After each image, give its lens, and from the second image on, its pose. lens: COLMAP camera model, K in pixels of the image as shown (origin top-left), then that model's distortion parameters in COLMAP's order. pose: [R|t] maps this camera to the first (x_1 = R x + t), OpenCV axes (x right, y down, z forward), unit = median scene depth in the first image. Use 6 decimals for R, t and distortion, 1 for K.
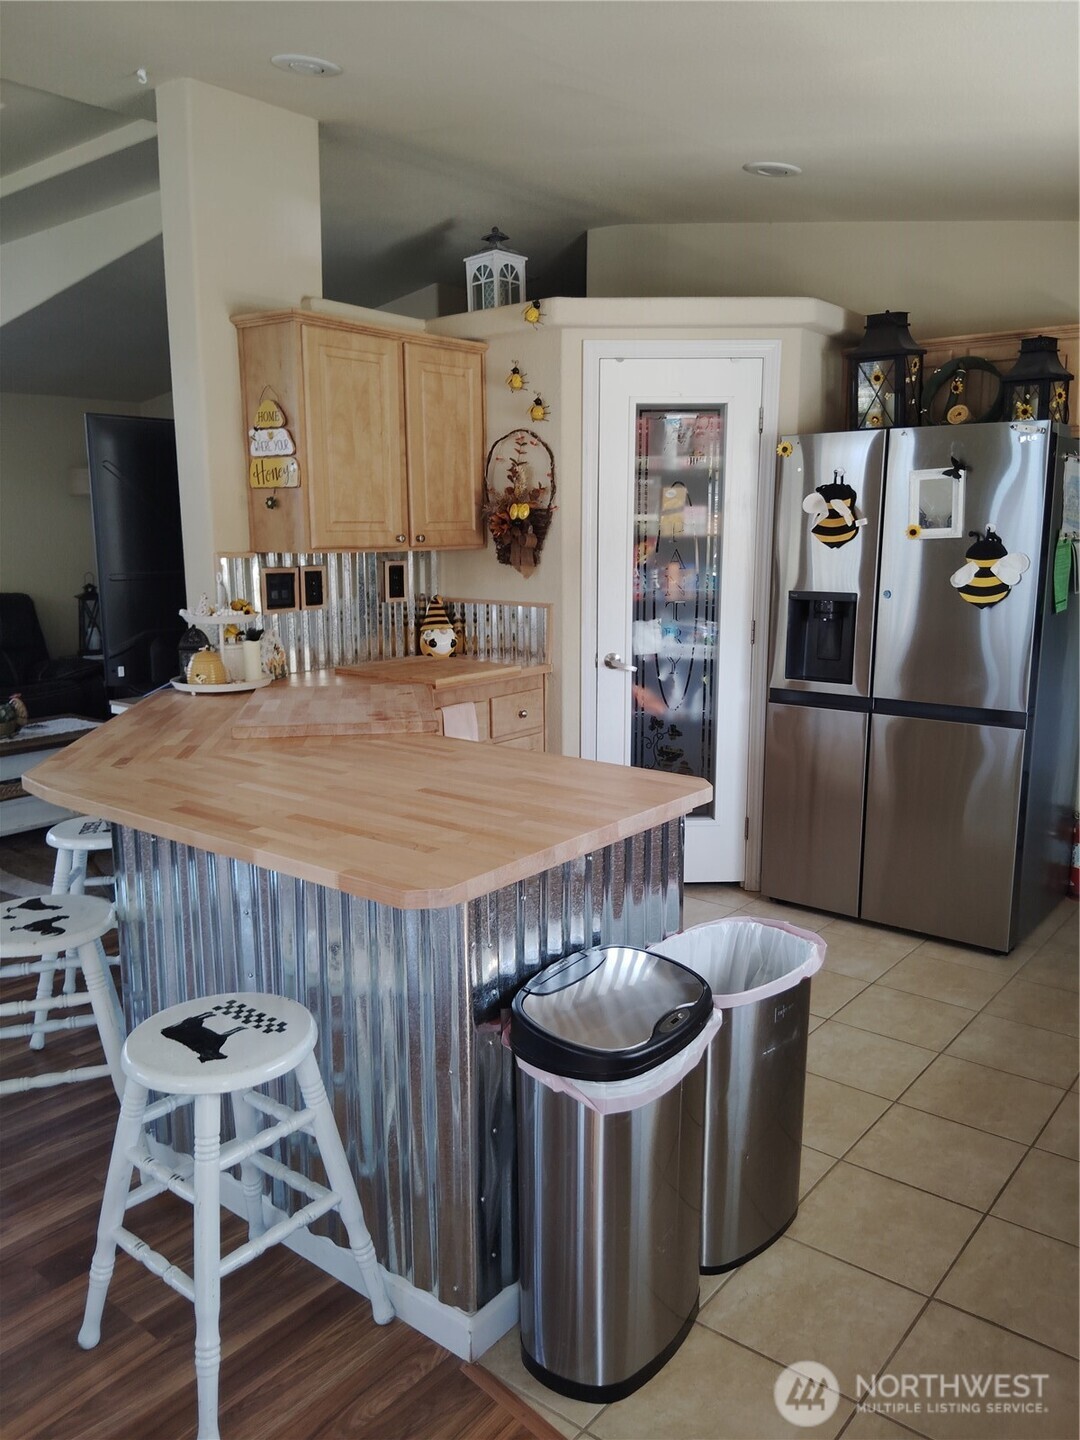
lens RADIAL K [[1083.2, 0, 540.8], [0, 1083.2, 719.1], [0, 0, 1]] dist [0.111299, -0.195305]
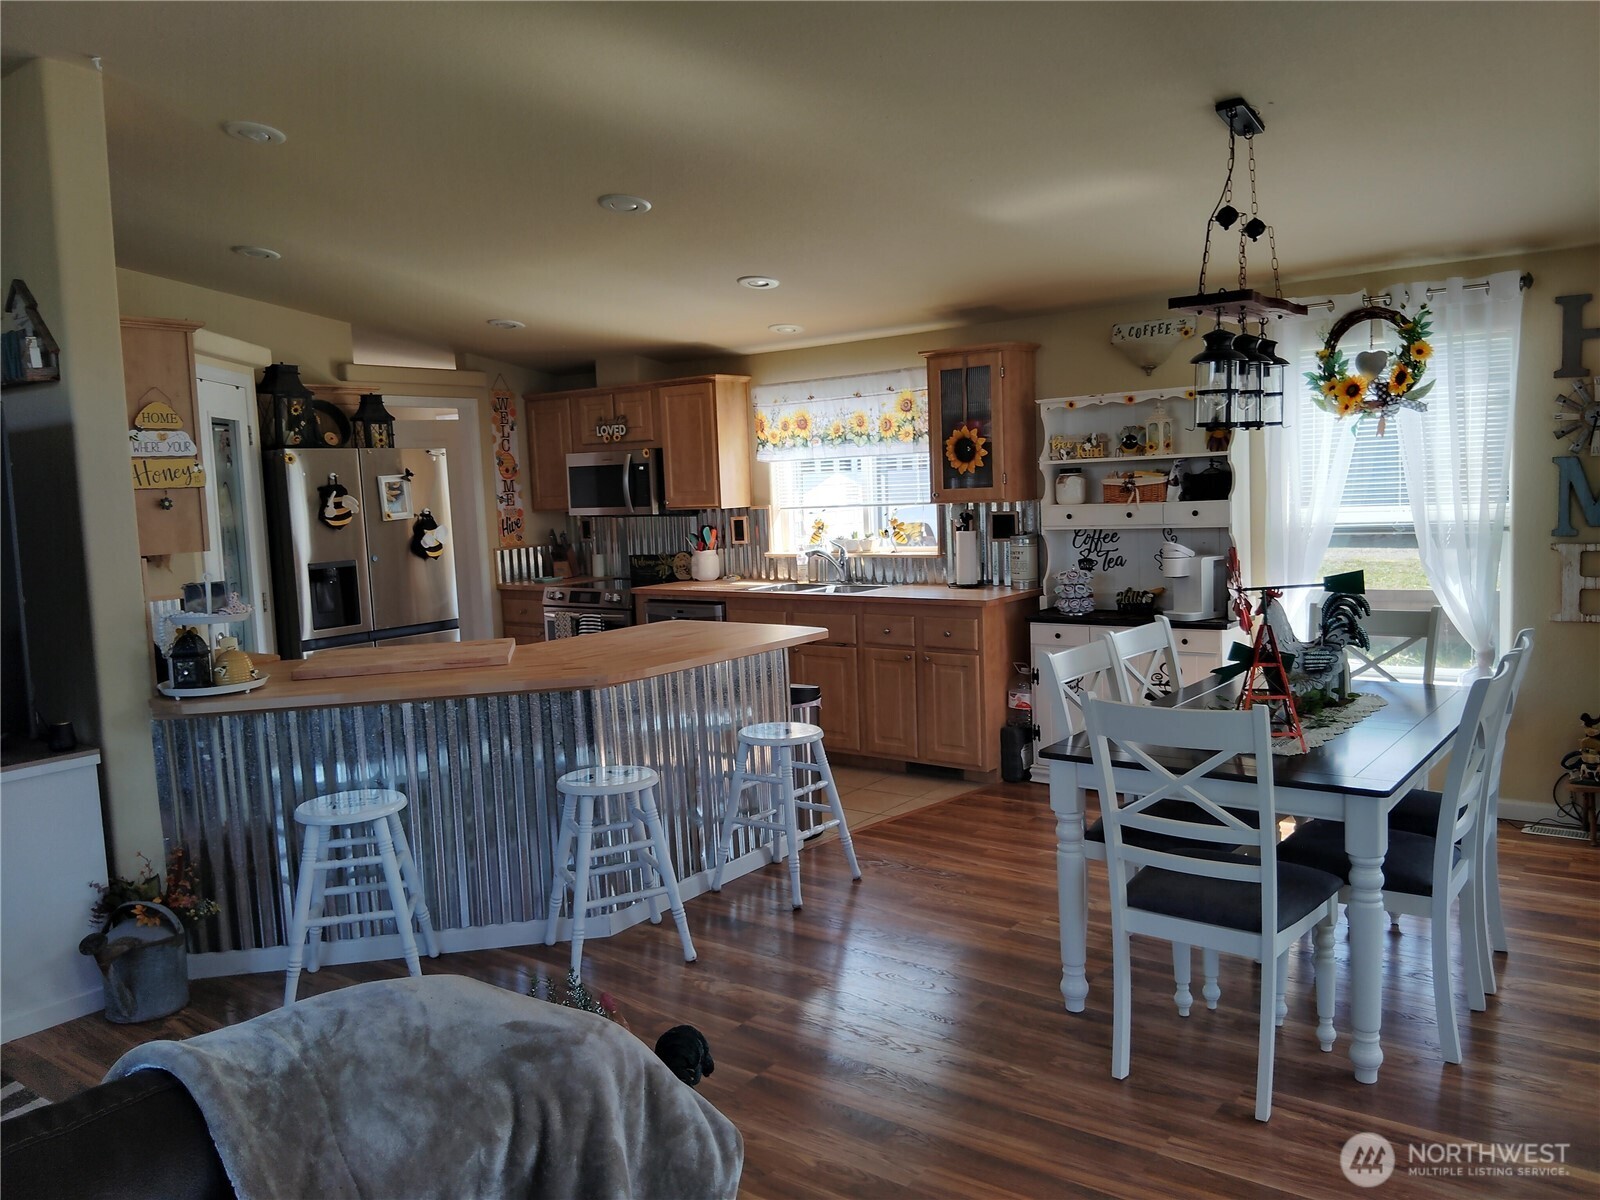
lens RADIAL K [[1203.6, 0, 805.7], [0, 1203.6, 595.4], [0, 0, 1]] dist [0.111299, -0.195305]
pose [[-0.029245, -0.092603, 0.995274, -1.272787], [0.219897, 0.970711, 0.096779, -0.092518], [-0.975085, 0.221688, -0.008026, 0.442794]]
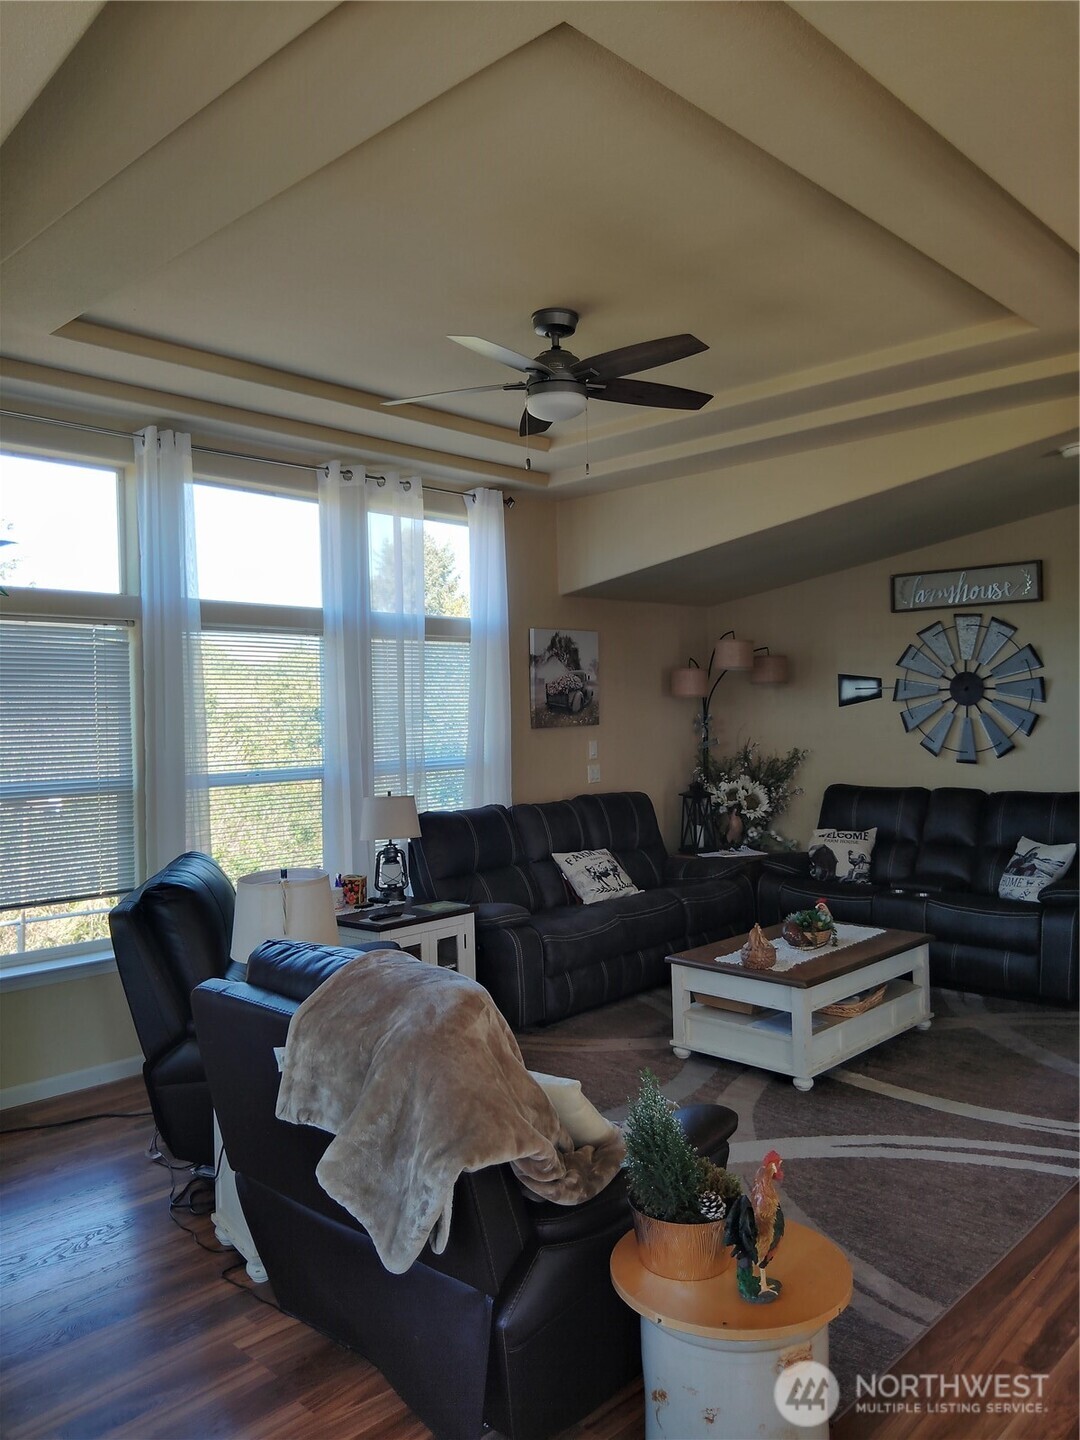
lens RADIAL K [[1083.2, 0, 542.6], [0, 1083.2, 713.3], [0, 0, 1]] dist [0.111299, -0.195305]
pose [[0.996190, -0.017814, -0.085366, -0.856550], [0.002722, 0.984789, -0.173734, -0.022667], [0.087163, 0.172840, 0.981086, -0.005076]]
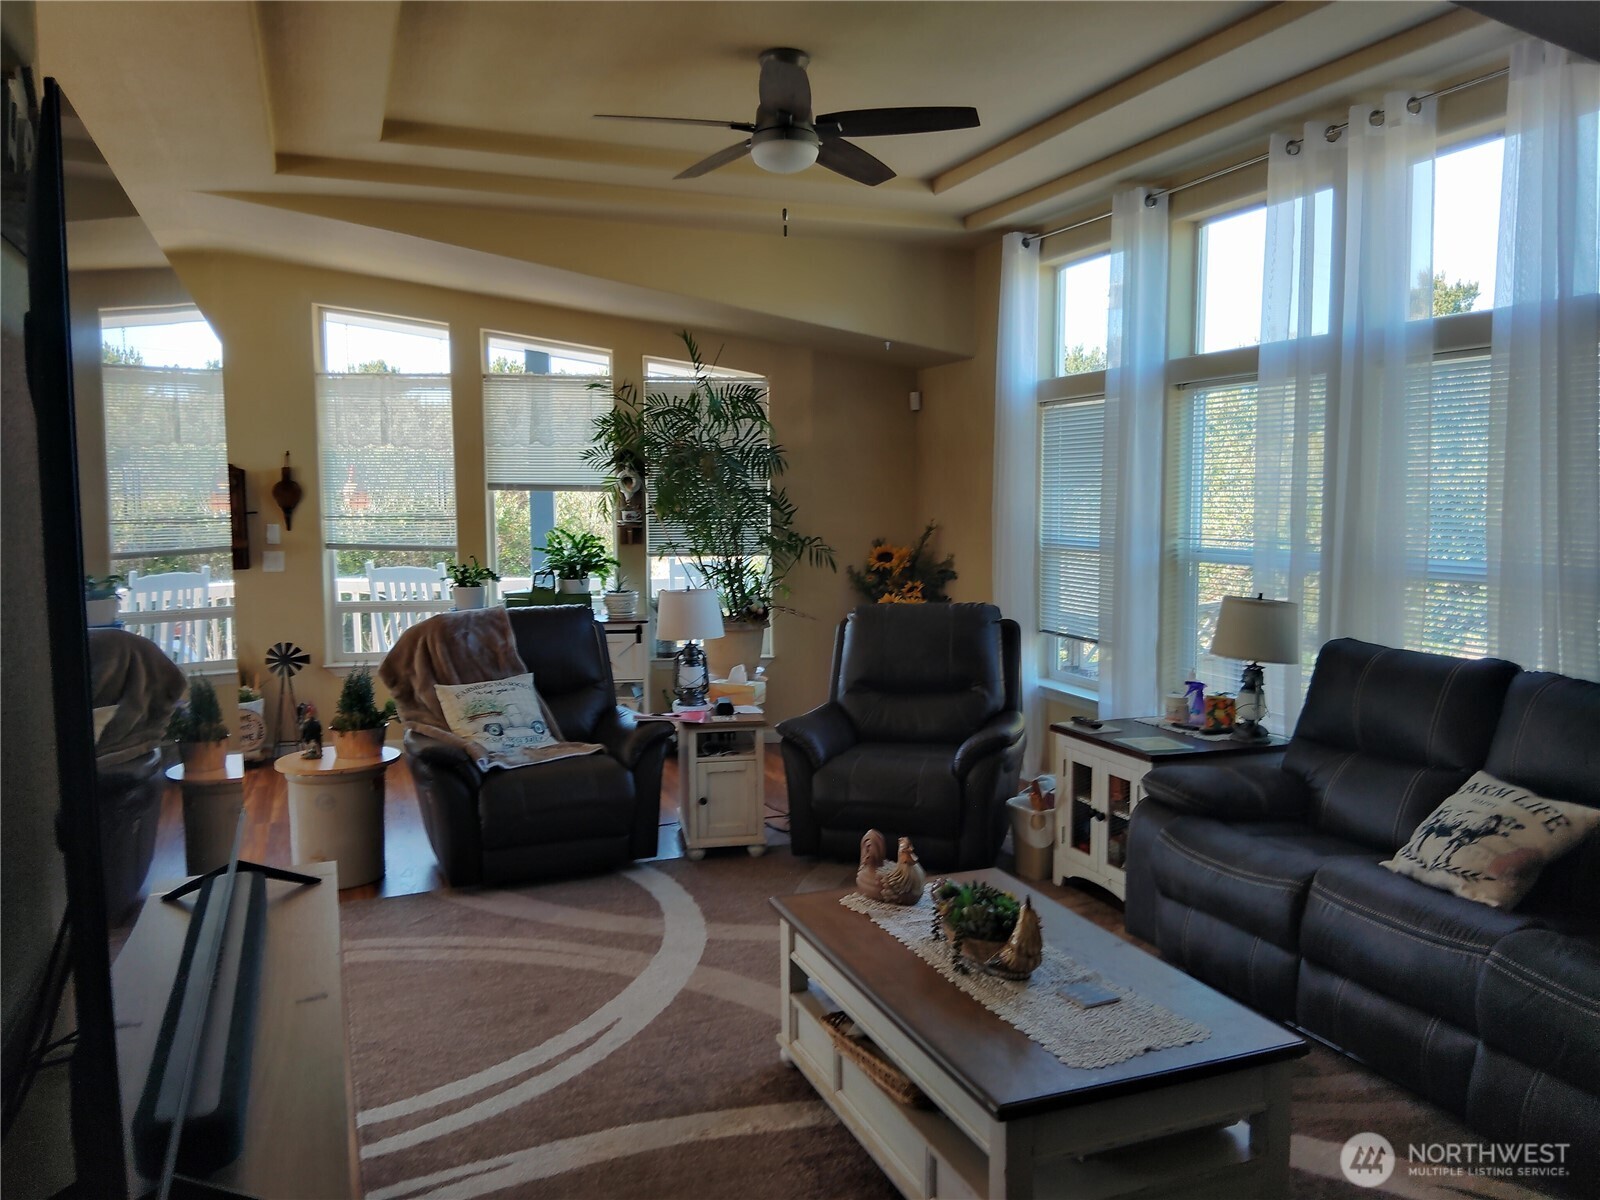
lens RADIAL K [[1203.6, 0, 797.7], [0, 1203.6, 598.2], [0, 0, 1]] dist [0.111299, -0.195305]
pose [[-0.502309, 0.080671, -0.860917, -0.007654], [-0.148298, 0.972849, 0.177686, -0.295306], [0.851876, 0.216926, -0.476708, 1.524295]]
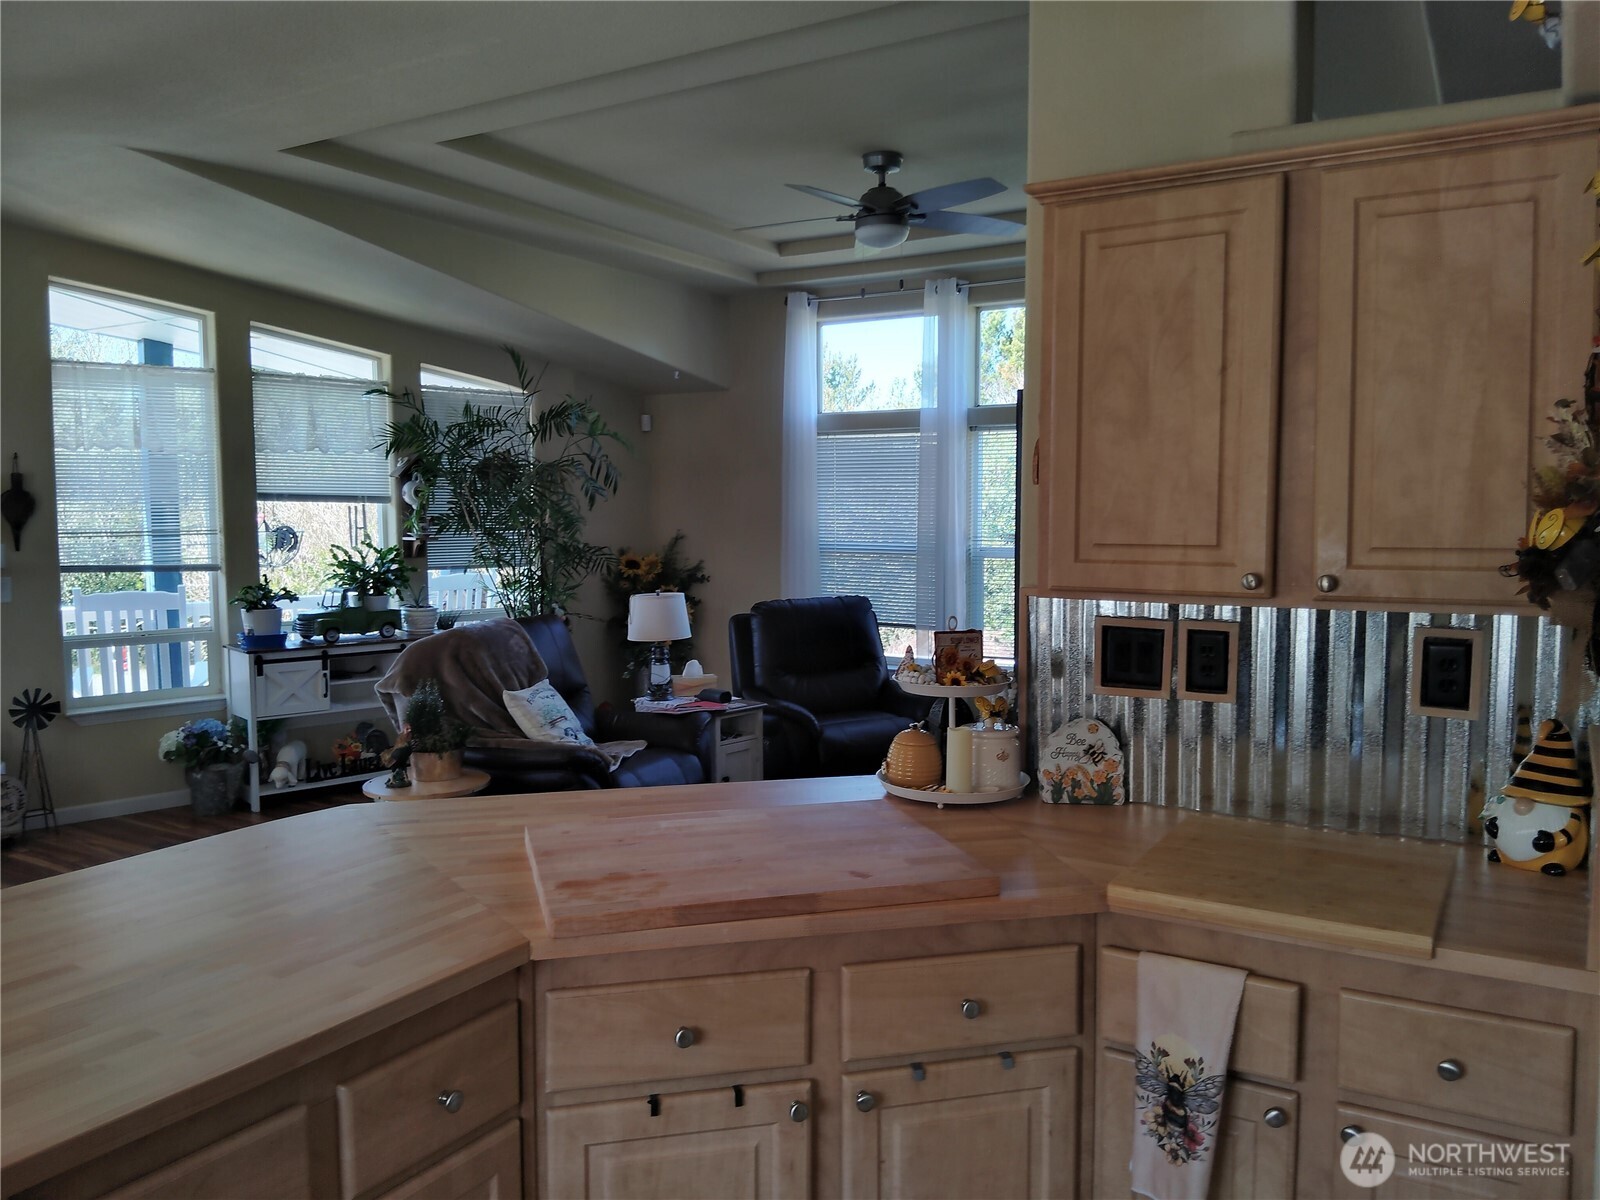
lens RADIAL K [[1203.6, 0, 800.6], [0, 1203.6, 600.1], [0, 0, 1]] dist [0.111299, -0.195305]
pose [[0.127431, 0.080890, -0.988543, 0.369036], [-0.175991, 0.982698, 0.057725, -0.153741], [0.976109, 0.166619, 0.139462, 0.734356]]
